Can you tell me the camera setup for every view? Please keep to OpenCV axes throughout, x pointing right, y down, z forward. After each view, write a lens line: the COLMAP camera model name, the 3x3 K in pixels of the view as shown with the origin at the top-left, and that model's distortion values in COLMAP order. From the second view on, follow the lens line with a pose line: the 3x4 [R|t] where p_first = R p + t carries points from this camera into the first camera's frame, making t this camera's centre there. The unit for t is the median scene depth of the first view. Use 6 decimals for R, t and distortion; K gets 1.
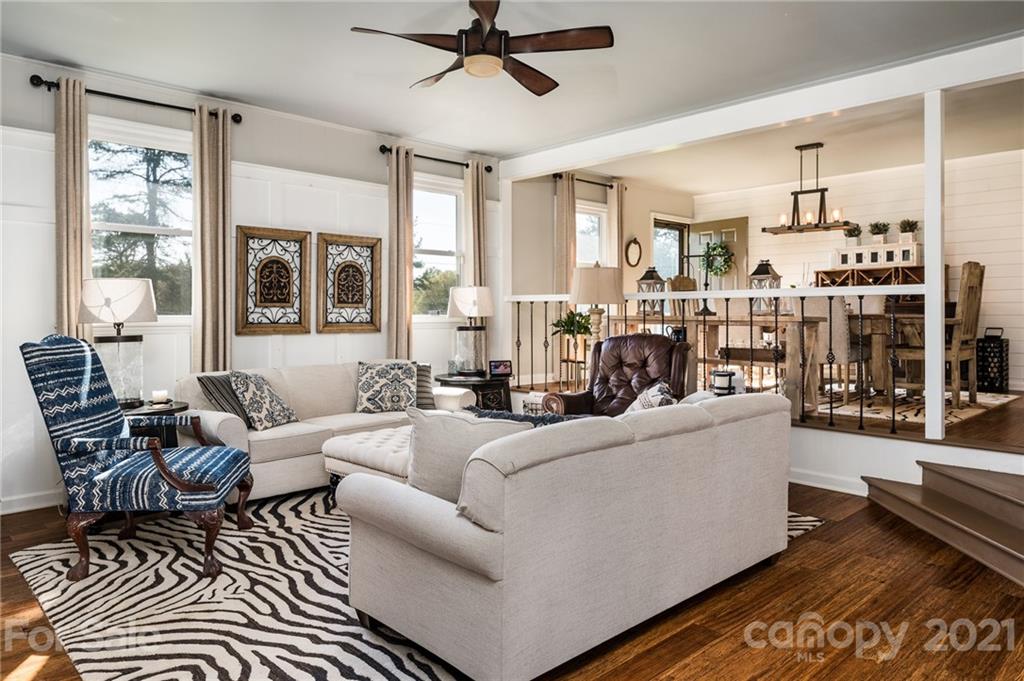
lens RADIAL K [[674.2, 0, 506.4], [0, 674.2, 330.7], [0, 0, 1]] dist [-0.002438, -0.006808]
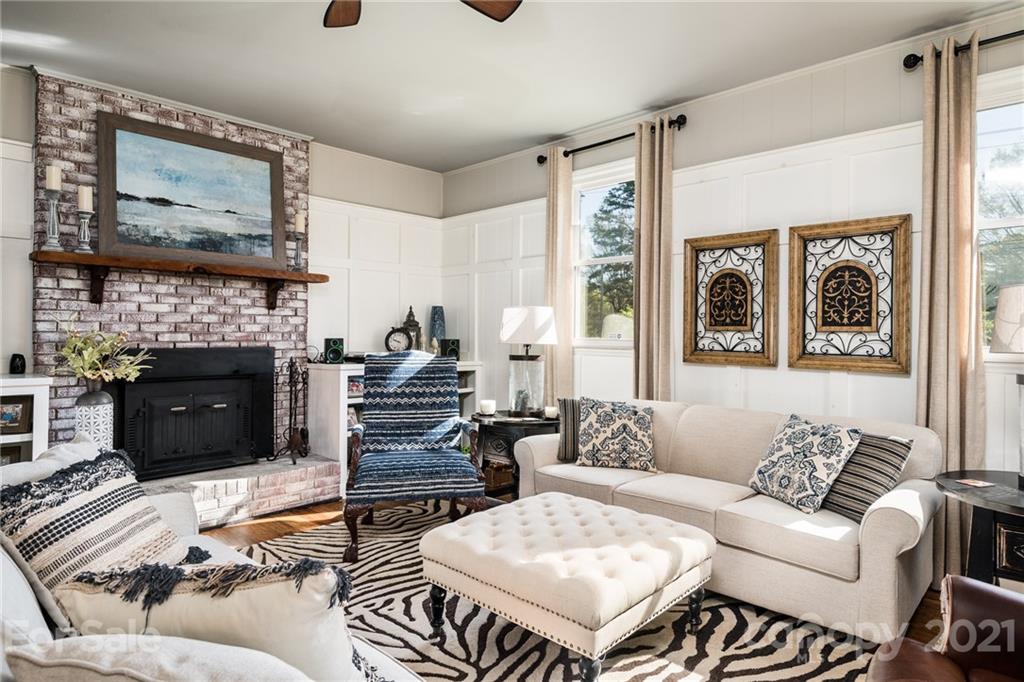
lens RADIAL K [[569.5, 0, 517.9], [0, 569.5, 335.7], [0, 0, 1]] dist [0.012377, -0.013053]
pose [[0.056922, 0.009563, -0.998333, 0.324015], [-0.035741, 0.999333, 0.007535, -0.025229], [0.997739, 0.035253, 0.057226, 0.699593]]
